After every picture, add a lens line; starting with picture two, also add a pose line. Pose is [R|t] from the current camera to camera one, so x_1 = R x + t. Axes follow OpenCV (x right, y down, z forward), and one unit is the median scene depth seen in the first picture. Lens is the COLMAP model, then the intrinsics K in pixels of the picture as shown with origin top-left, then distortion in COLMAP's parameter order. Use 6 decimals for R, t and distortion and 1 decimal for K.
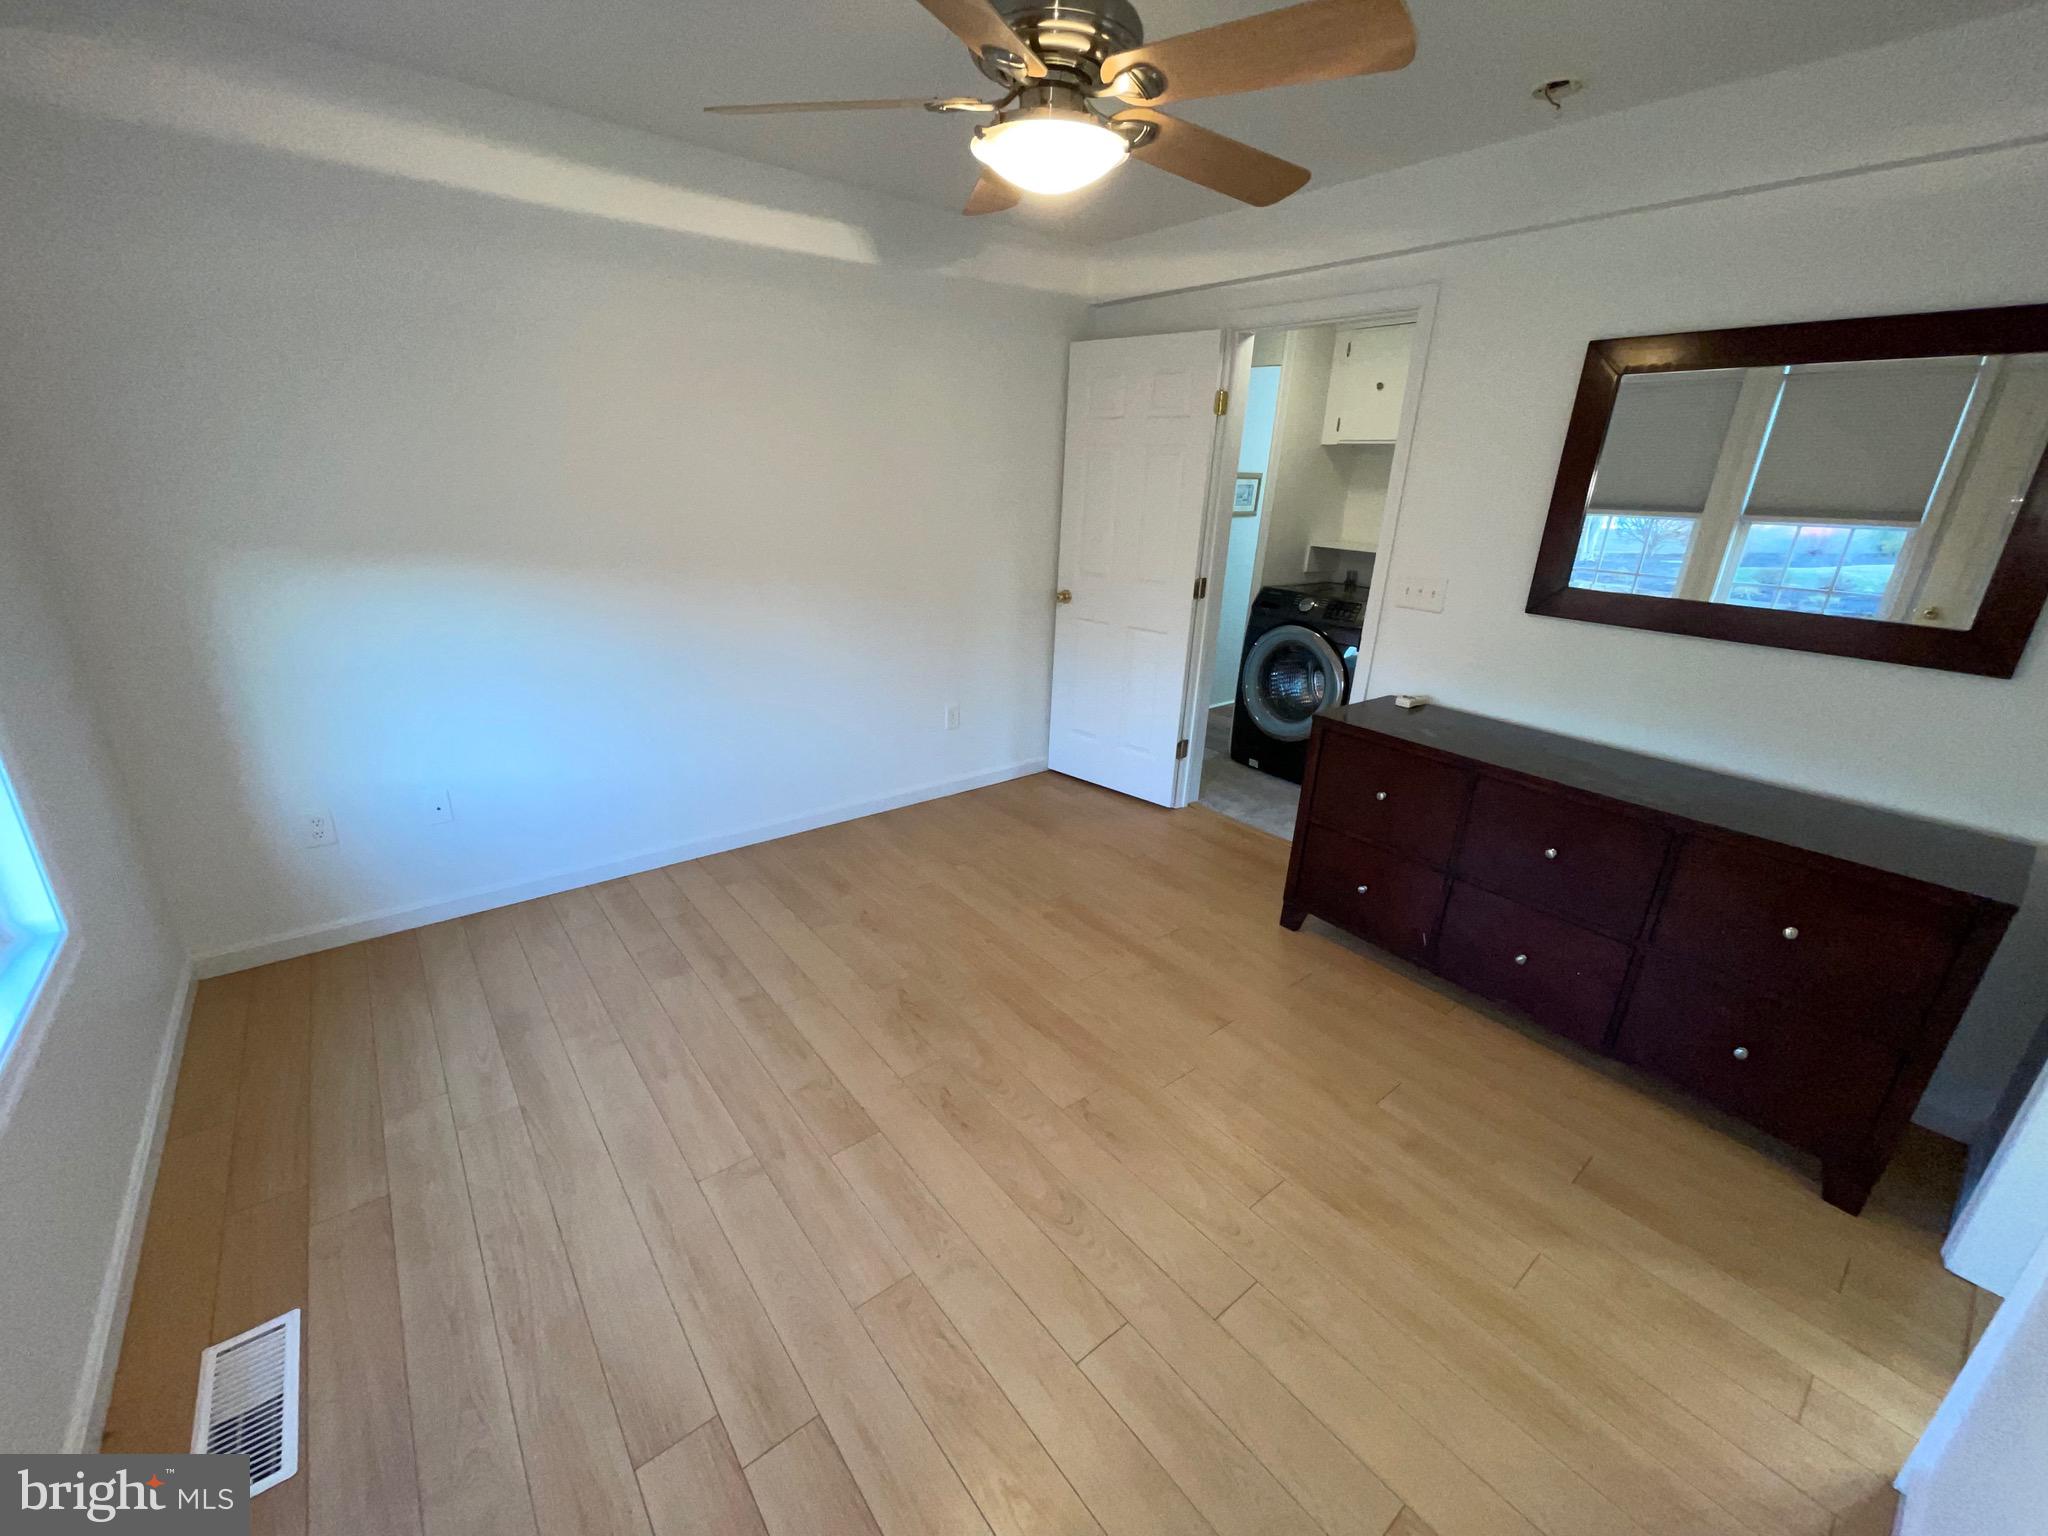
lens RADIAL K [[828.0, 0, 1012.9], [0, 828.0, 765.1], [0, 0, 1]] dist [0.015399, 0.000022]
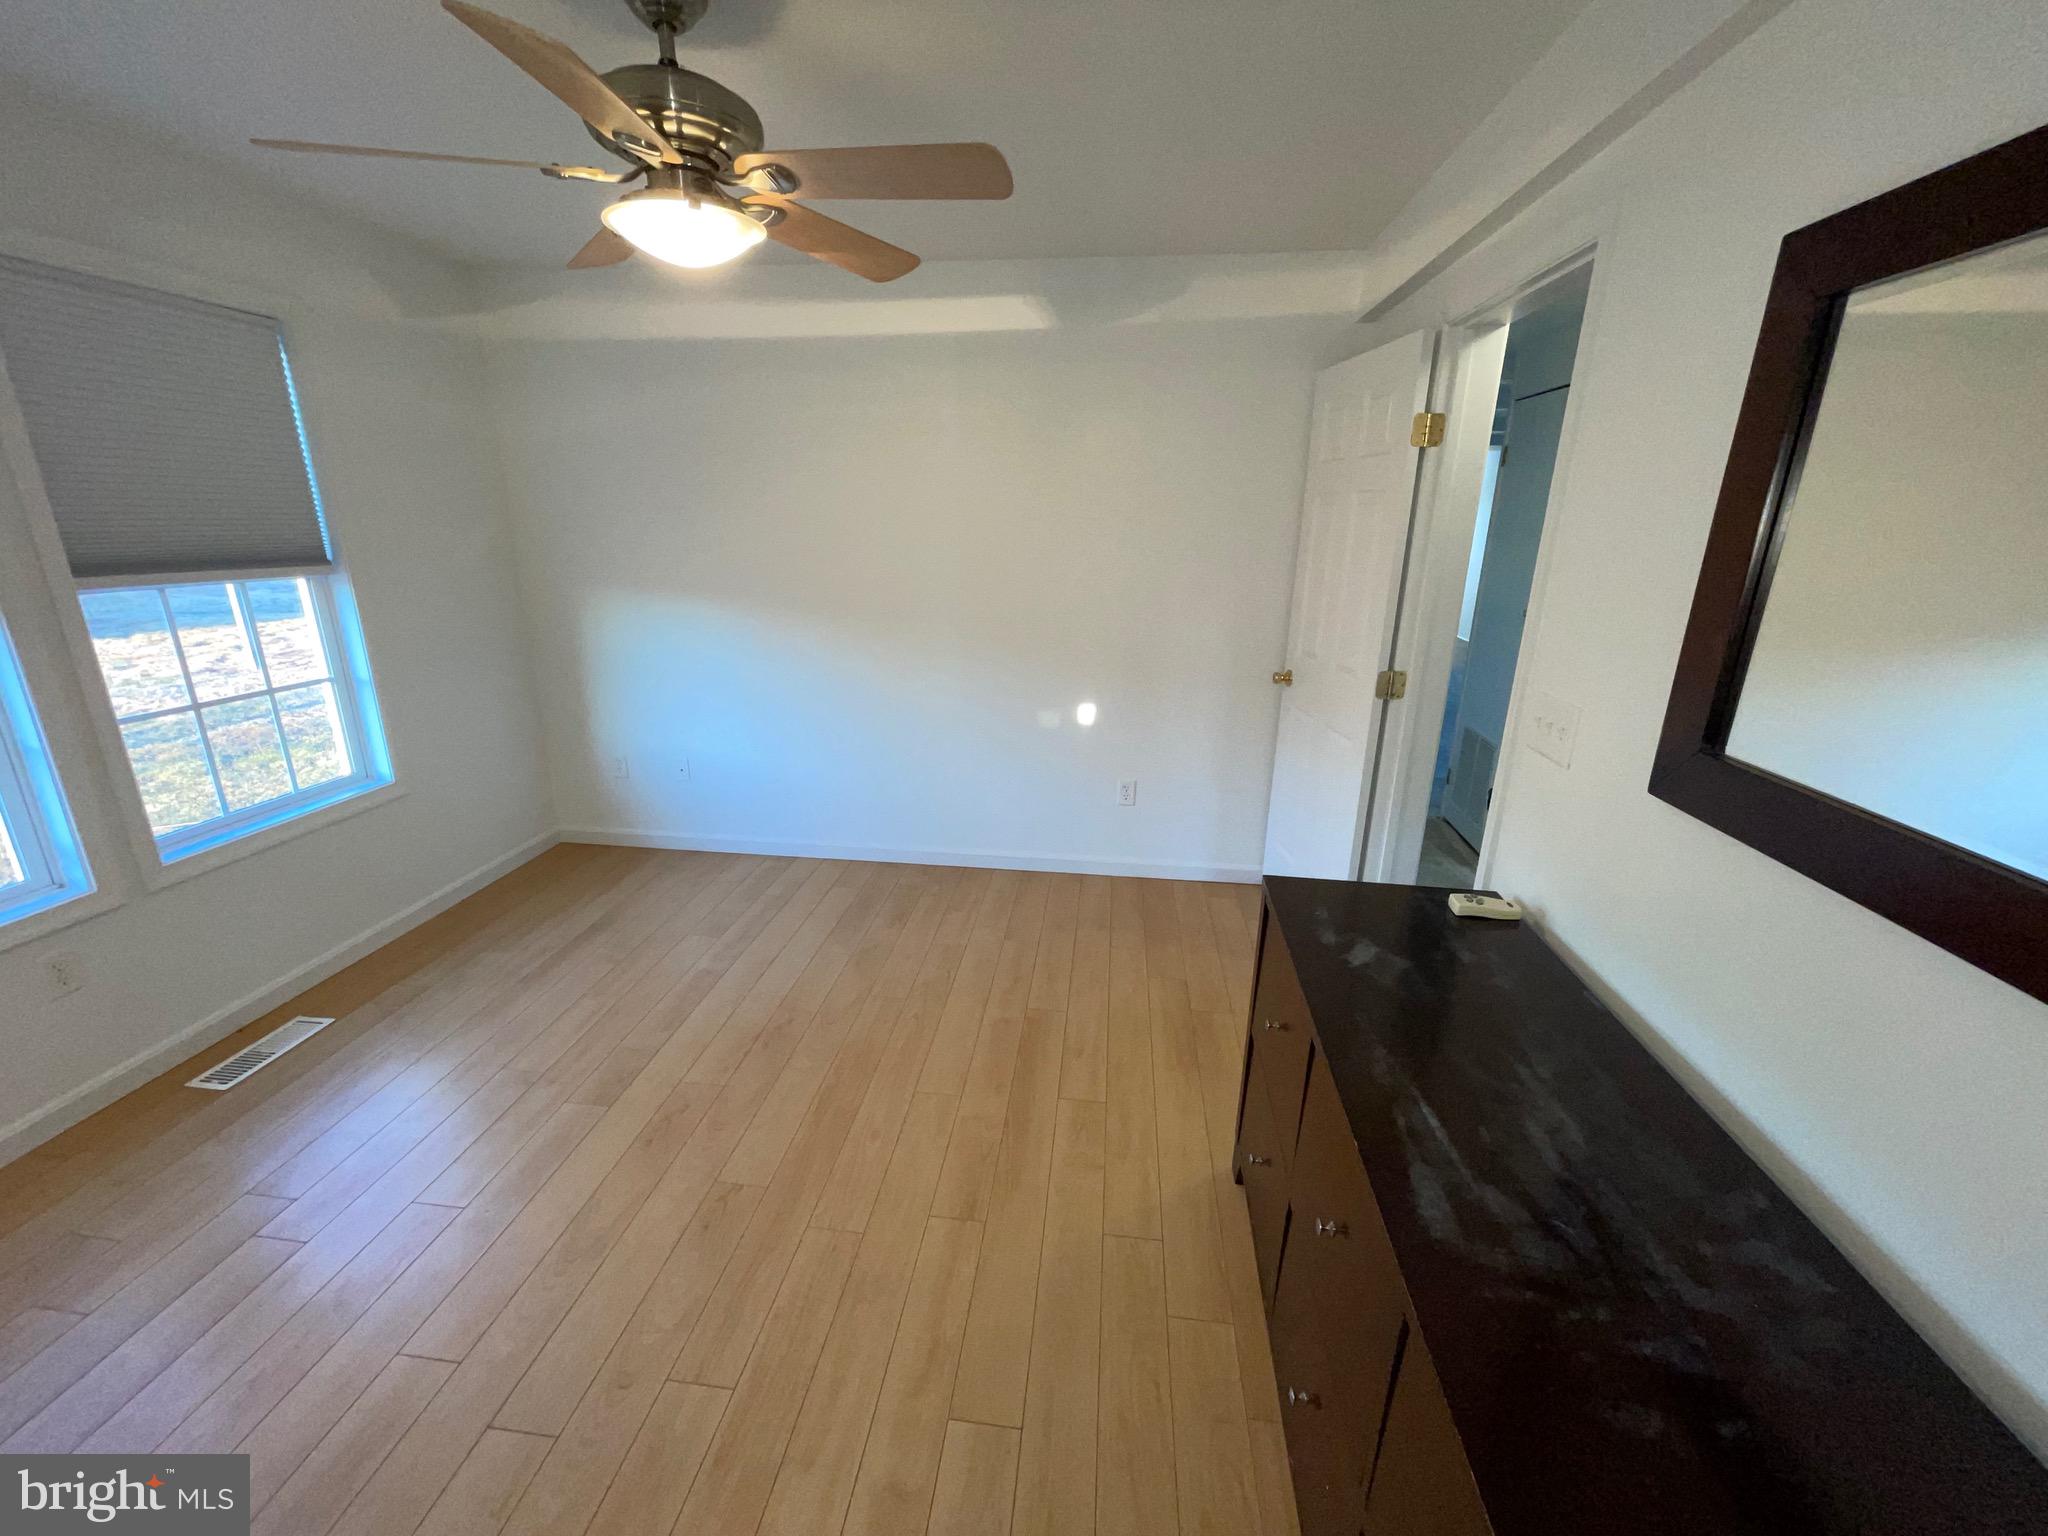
lens RADIAL K [[828.0, 0, 1012.9], [0, 828.0, 765.1], [0, 0, 1]] dist [0.015399, 0.000022]
pose [[0.698013, 0.183457, -0.692186, 0.657849], [-0.230702, 0.972699, 0.025160, -0.116332], [0.677904, 0.142127, 0.721281, 0.358160]]
